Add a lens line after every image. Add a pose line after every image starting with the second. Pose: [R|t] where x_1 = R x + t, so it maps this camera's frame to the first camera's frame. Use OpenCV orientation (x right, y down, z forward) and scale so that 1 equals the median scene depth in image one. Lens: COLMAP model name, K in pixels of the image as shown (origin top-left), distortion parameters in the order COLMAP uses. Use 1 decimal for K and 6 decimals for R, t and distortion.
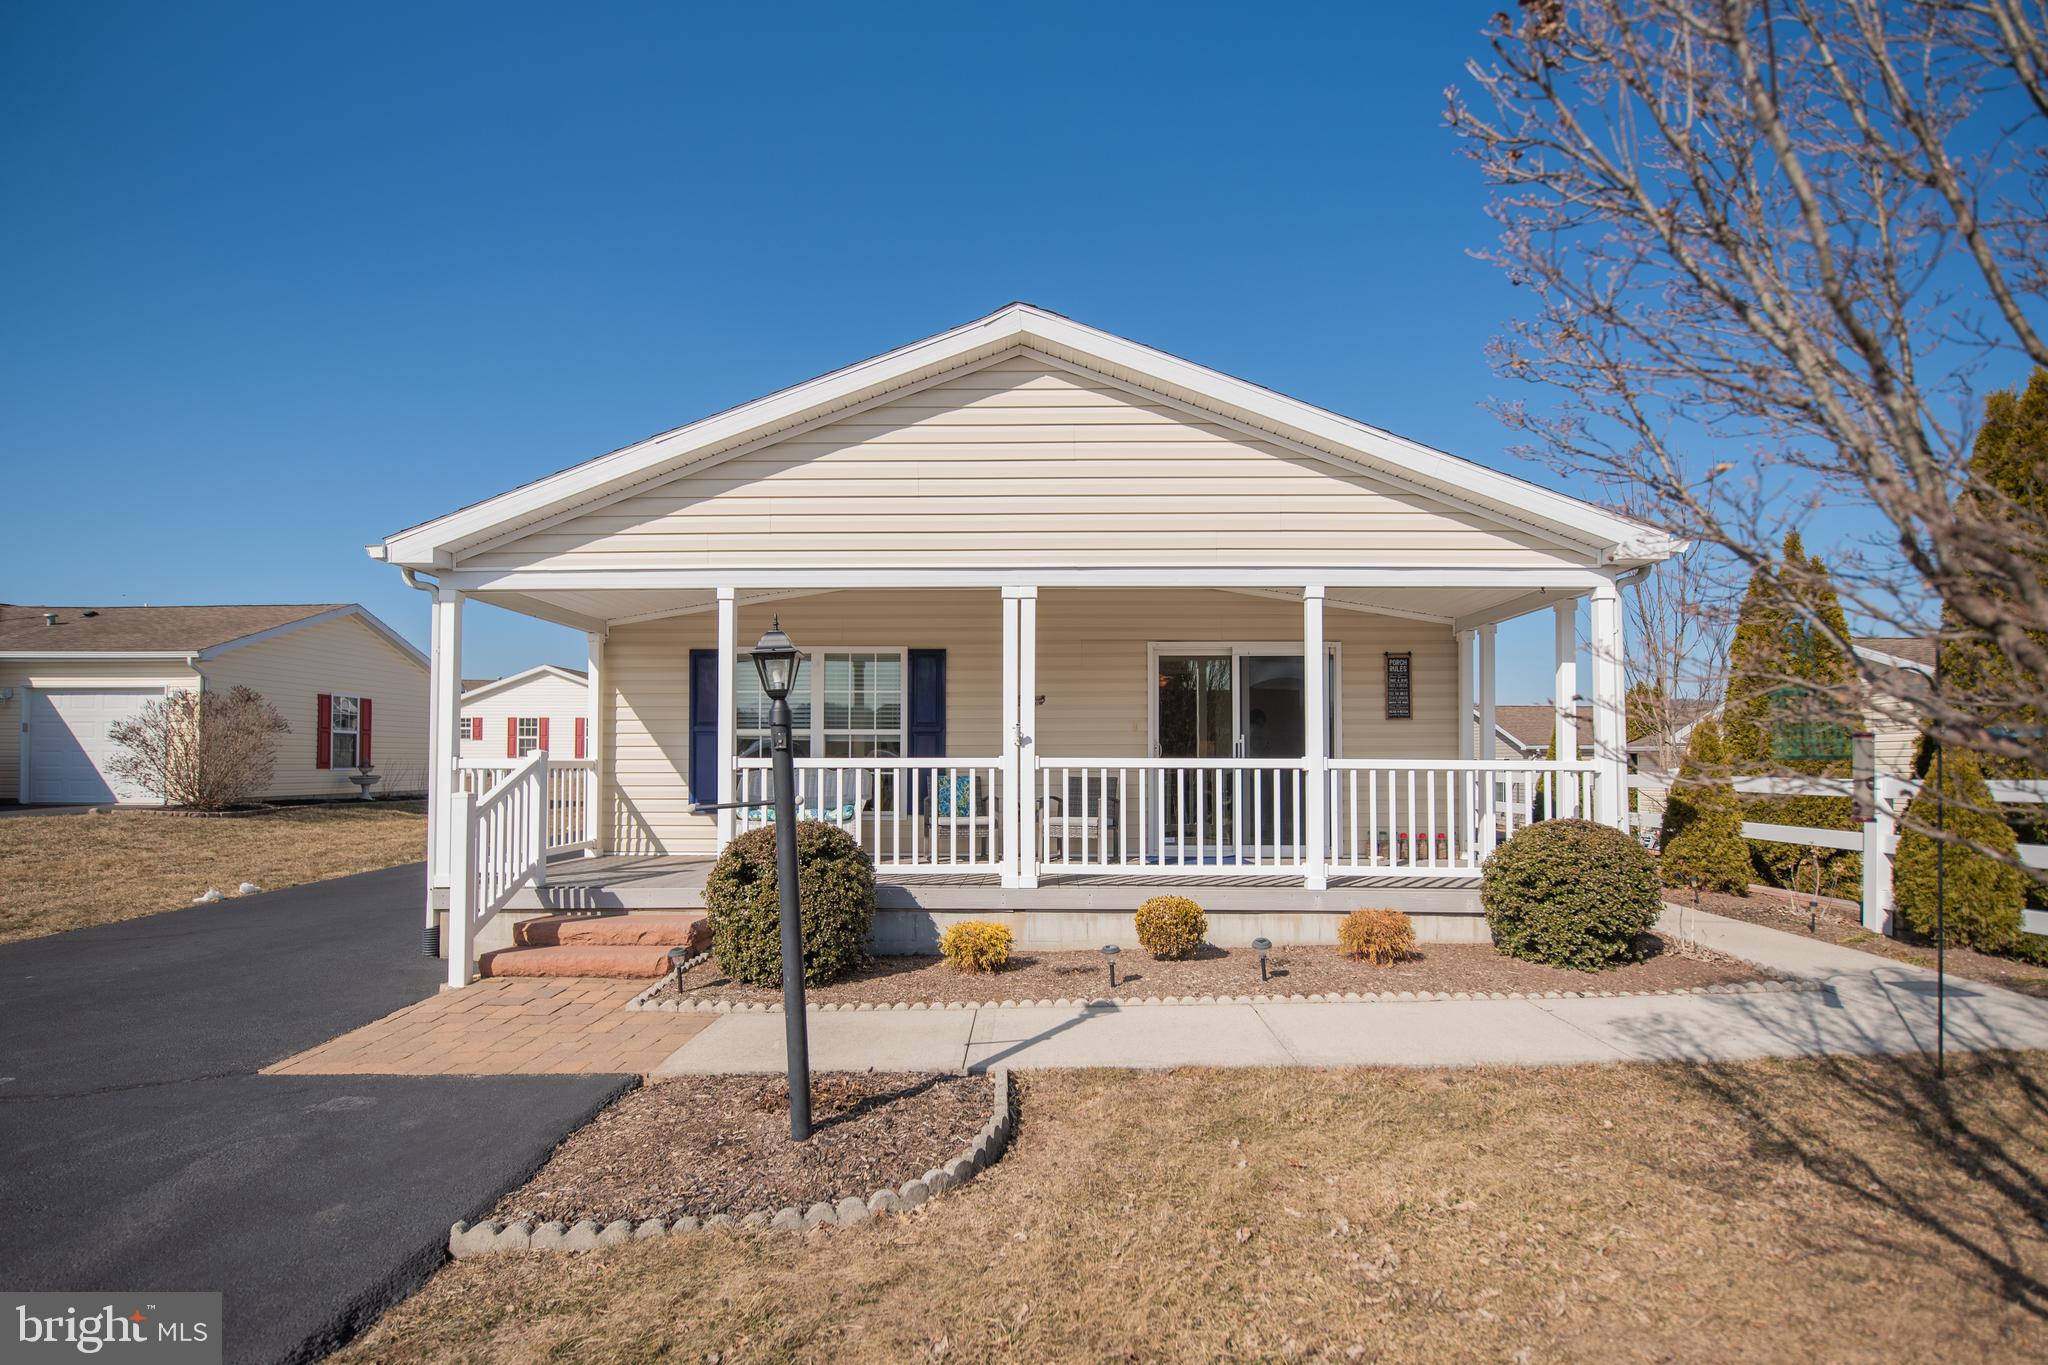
lens RADIAL K [[972.7, 0, 1025.5], [0, 972.7, 786.8], [0, 0, 1]] dist [-0.003519, -0.000625]
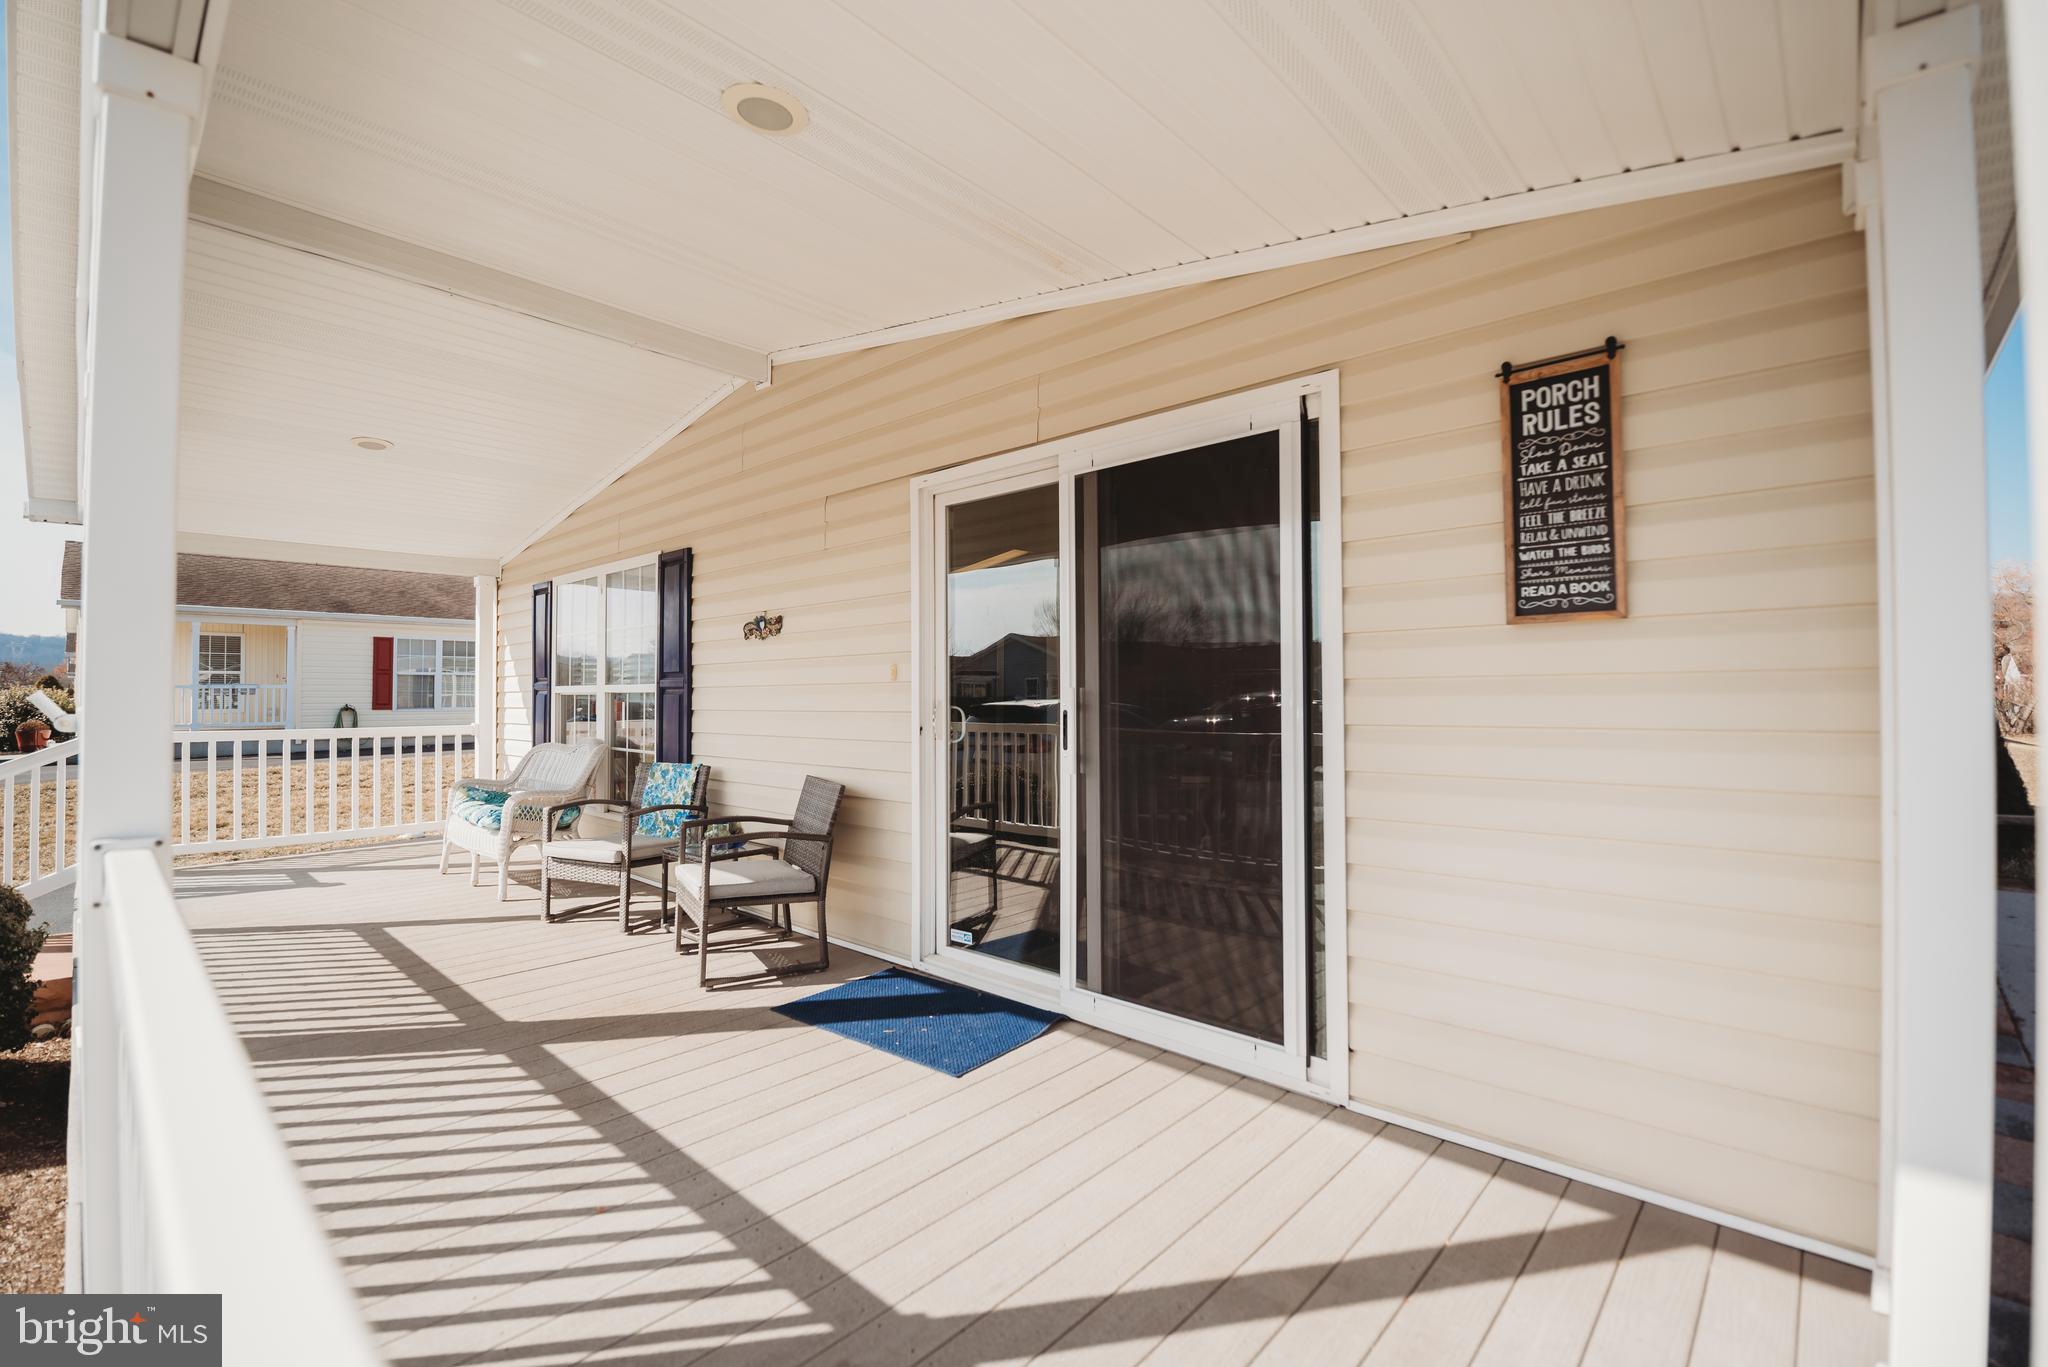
lens RADIAL K [[880.6, 0, 1024.0], [0, 880.6, 683.5], [0, 0, 1]] dist [-0.002858, -0.000277]
pose [[0.749403, -0.011937, -0.662006, 0.432686], [-0.009729, 0.999531, -0.029036, -0.046149], [0.662042, 0.028200, 0.748936, 0.749290]]
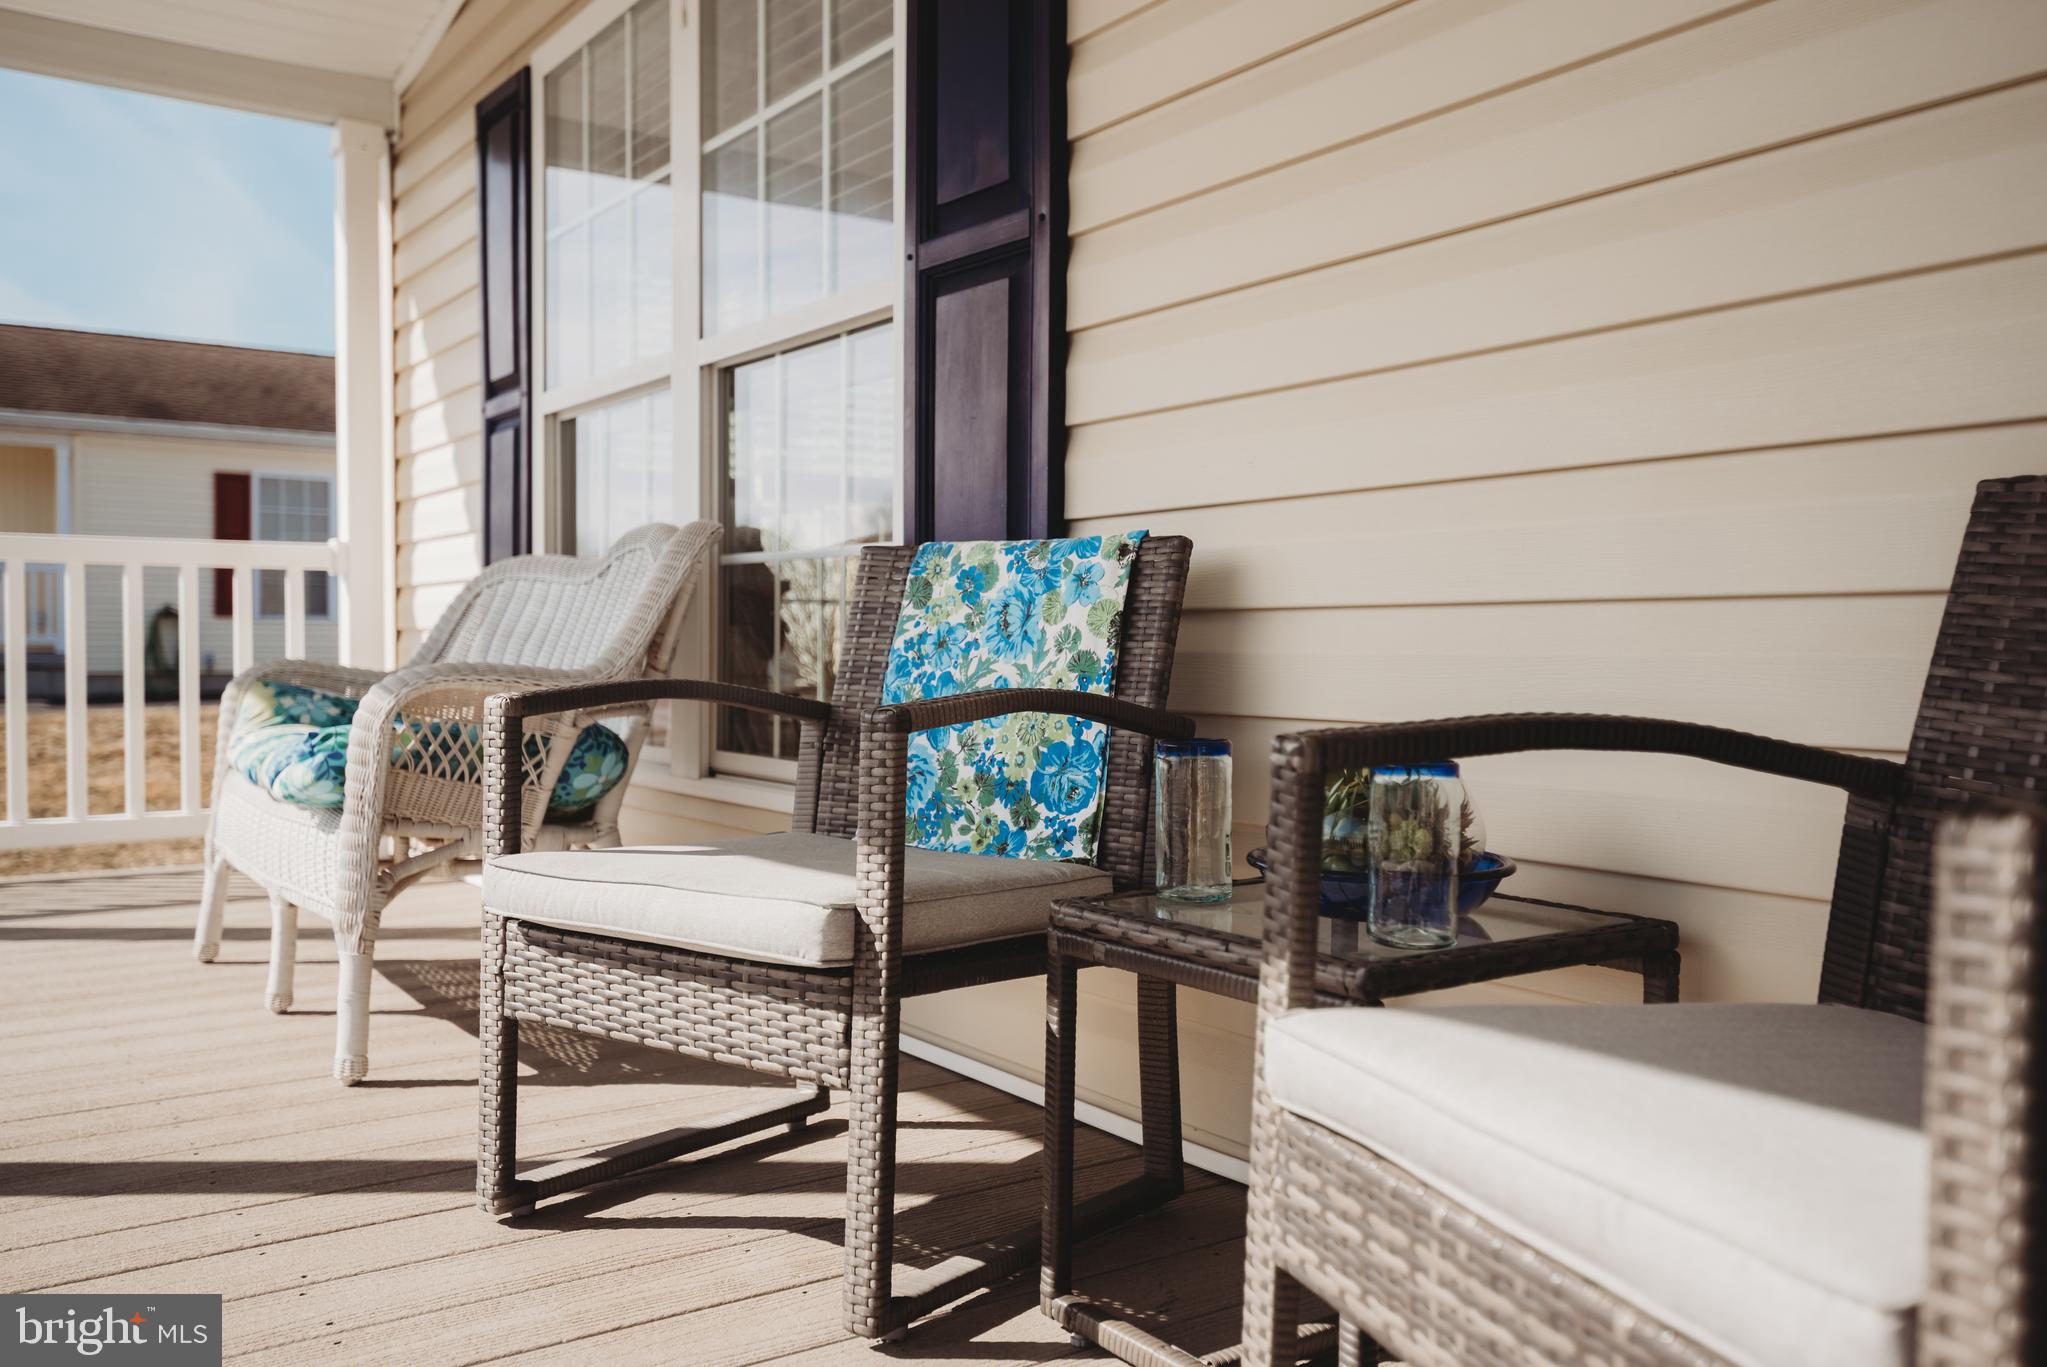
lens RADIAL K [[1642.0, 0, 1023.5], [0, 1642.0, 683.5], [0, 0, 1]] dist [0.086900, -0.002869]
pose [[0.592865, 0.023282, -0.804966, 0.110574], [-0.024421, 0.999642, 0.010926, 0.005792], [0.804932, 0.013180, 0.593221, 0.873266]]
